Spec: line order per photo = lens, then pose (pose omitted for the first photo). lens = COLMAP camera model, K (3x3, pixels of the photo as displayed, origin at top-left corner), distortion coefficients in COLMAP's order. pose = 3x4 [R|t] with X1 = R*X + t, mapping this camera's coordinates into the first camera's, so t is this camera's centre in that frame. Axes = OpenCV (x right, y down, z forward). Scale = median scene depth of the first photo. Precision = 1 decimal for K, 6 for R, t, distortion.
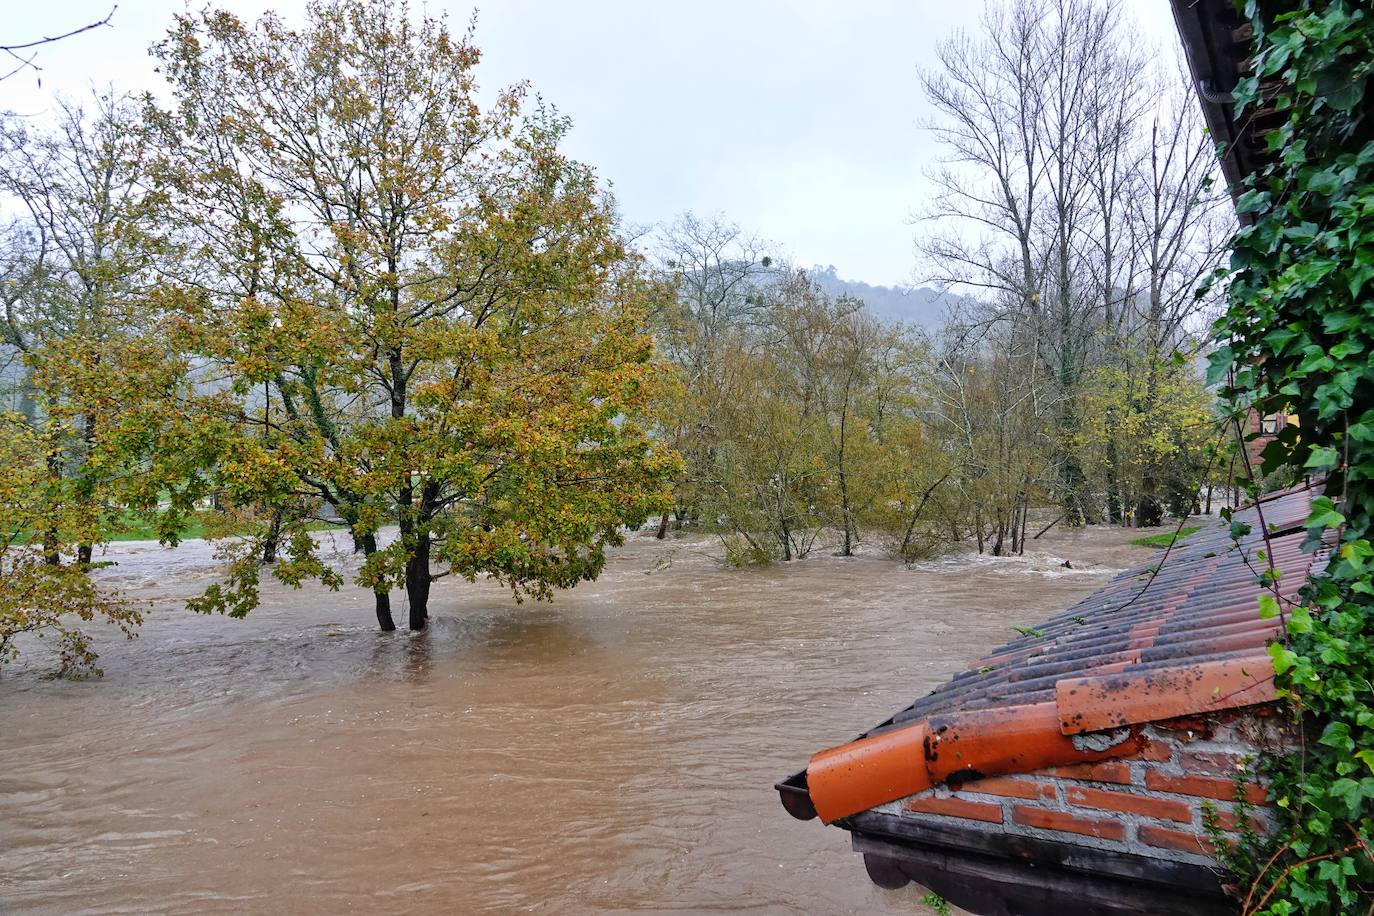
lens RADIAL K [[957.5, 0, 683.7], [0, 957.5, 461.2], [0, 0, 1]] dist [0.005961, 0.001526]
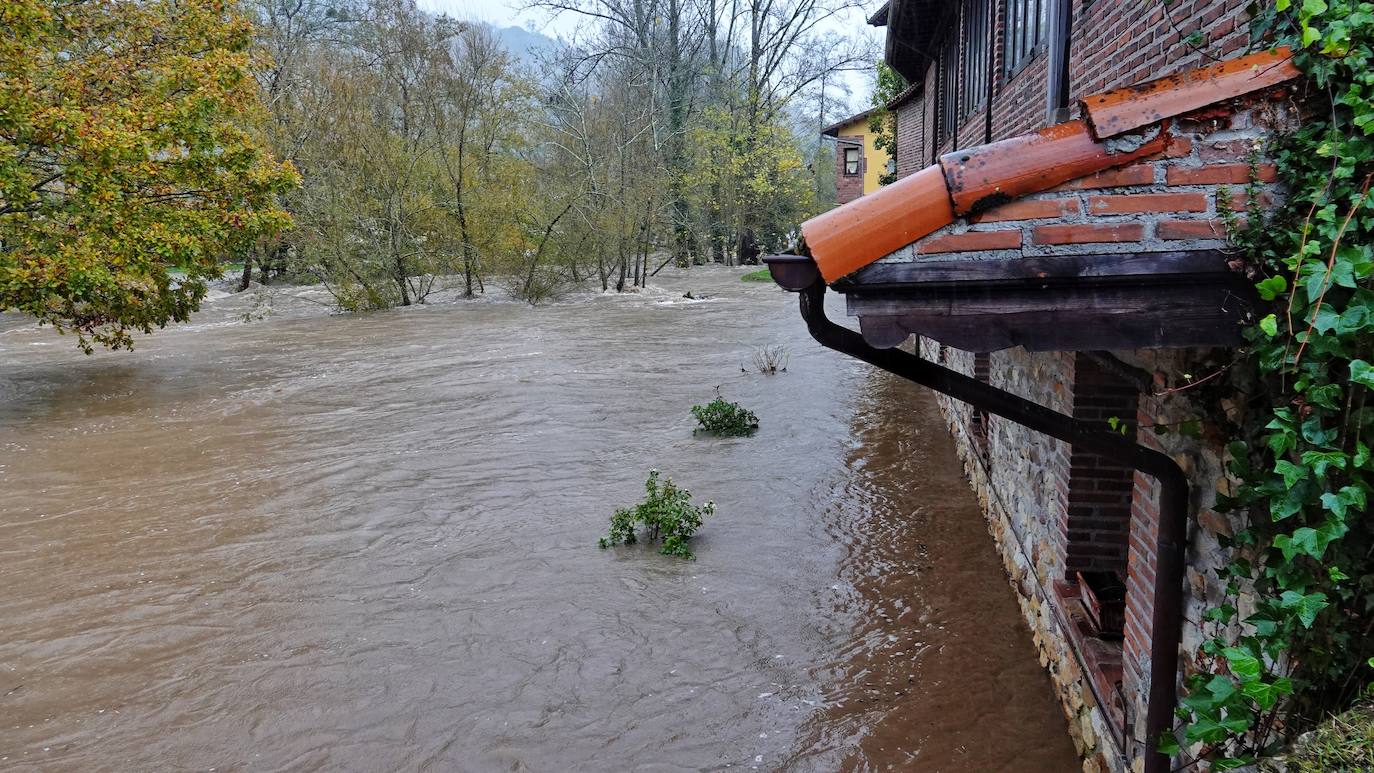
lens RADIAL K [[1009.7, 0, 681.6], [0, 1009.7, 377.7], [0, 0, 1]] dist [0.006469, -0.001989]
pose [[0.921216, -0.065114, 0.383564, -0.388501], [0.003067, 0.987080, 0.160201, 0.327290], [-0.389040, -0.146403, 0.909513, 0.154934]]
